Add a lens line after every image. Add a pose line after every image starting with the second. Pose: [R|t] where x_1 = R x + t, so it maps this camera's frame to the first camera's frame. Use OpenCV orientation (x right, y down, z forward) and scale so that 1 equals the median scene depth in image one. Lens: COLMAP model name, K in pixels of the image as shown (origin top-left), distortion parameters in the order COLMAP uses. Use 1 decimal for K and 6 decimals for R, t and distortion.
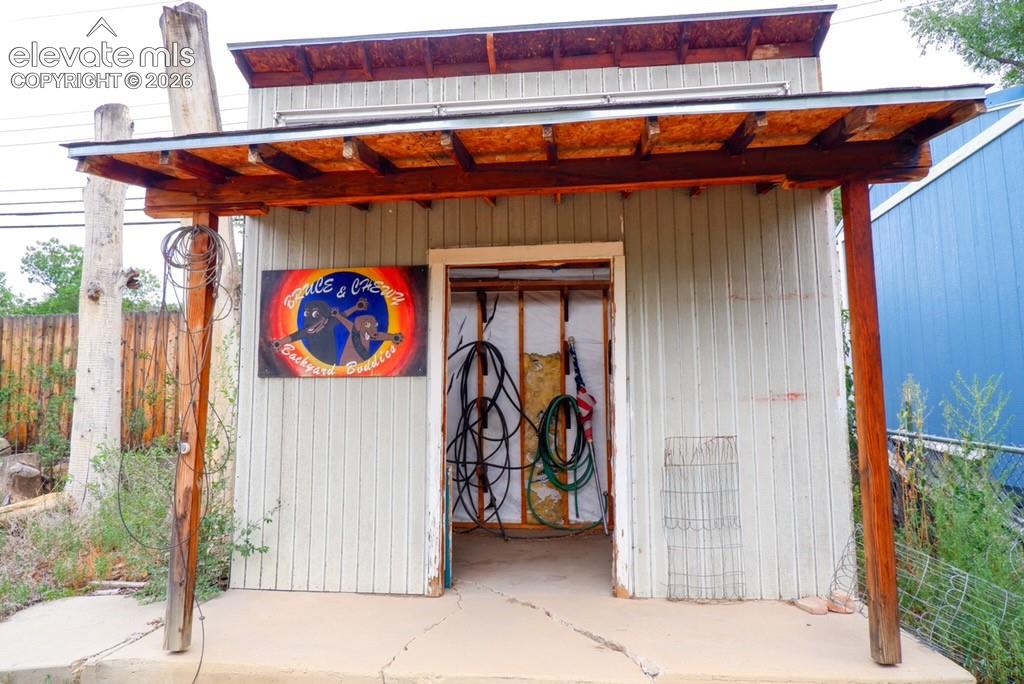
lens RADIAL K [[662.4, 0, 512.0], [0, 662.4, 342.0], [0, 0, 1]] dist [-0.018293, 0.001100]
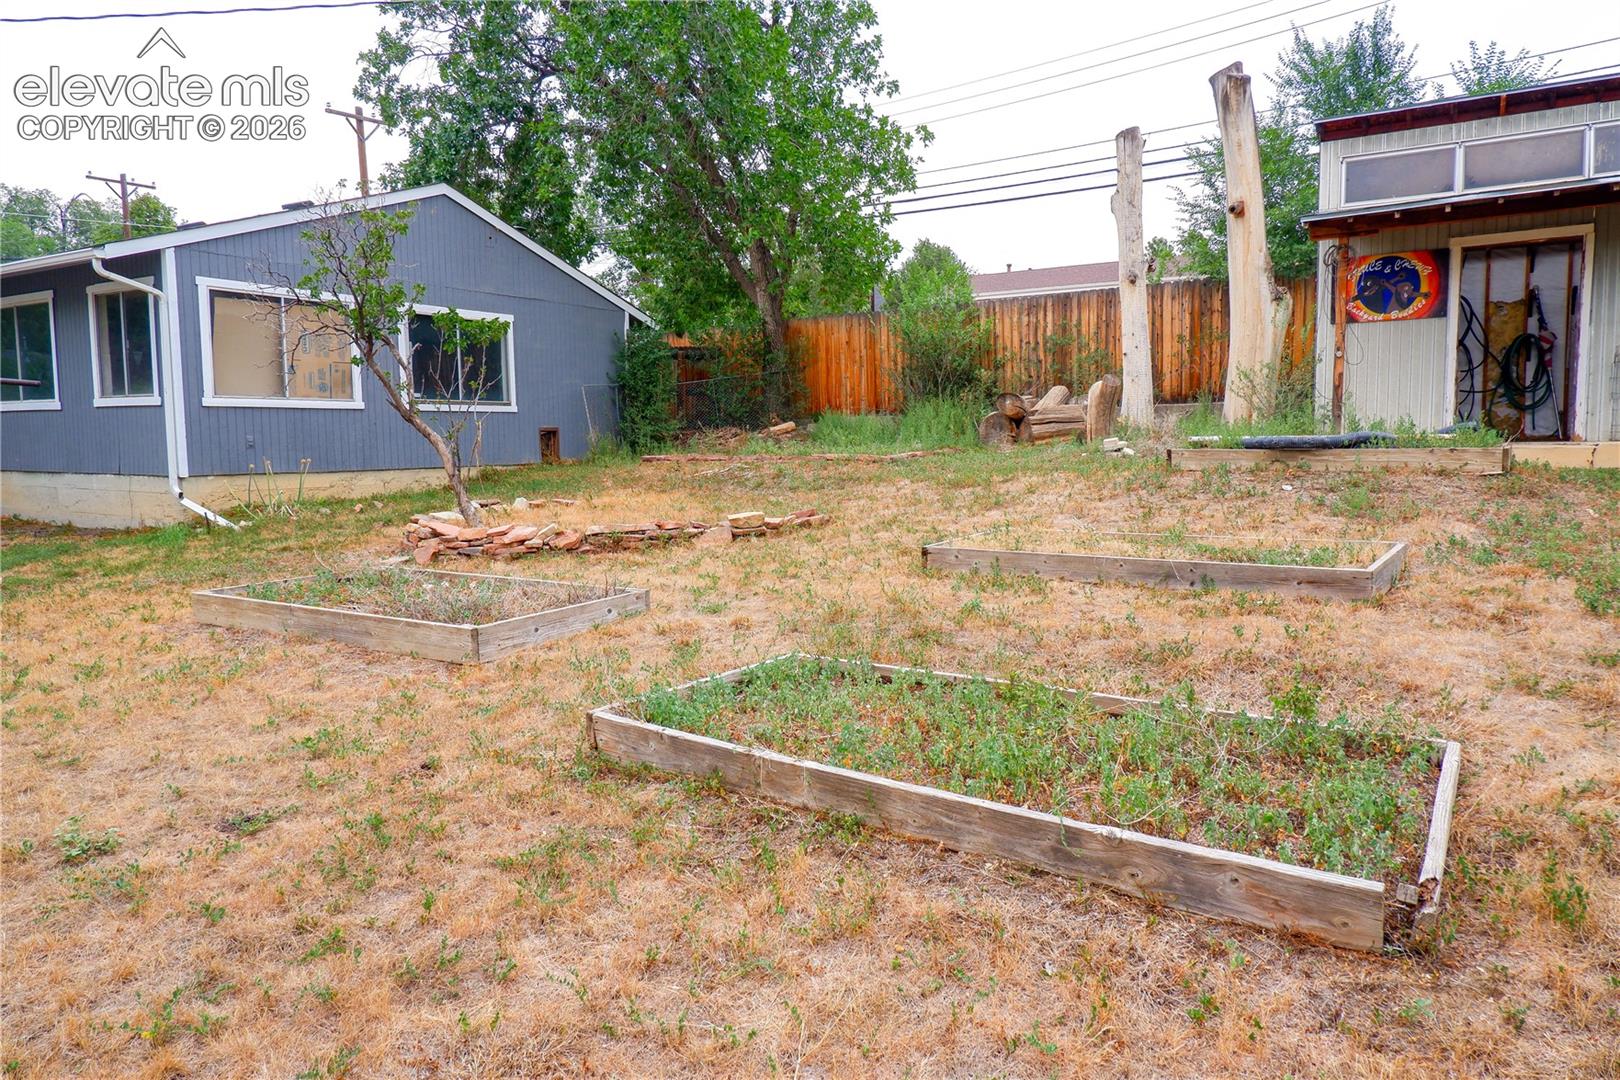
lens RADIAL K [[1047.9, 0, 810.0], [0, 1047.9, 540.0], [0, 0, 1]] dist [-0.018293, 0.001100]
pose [[0.897083, 0.030600, -0.440802, -0.261138], [0.064122, 0.978024, 0.198389, -0.014357], [0.437185, -0.206237, 0.875406, -1.396661]]
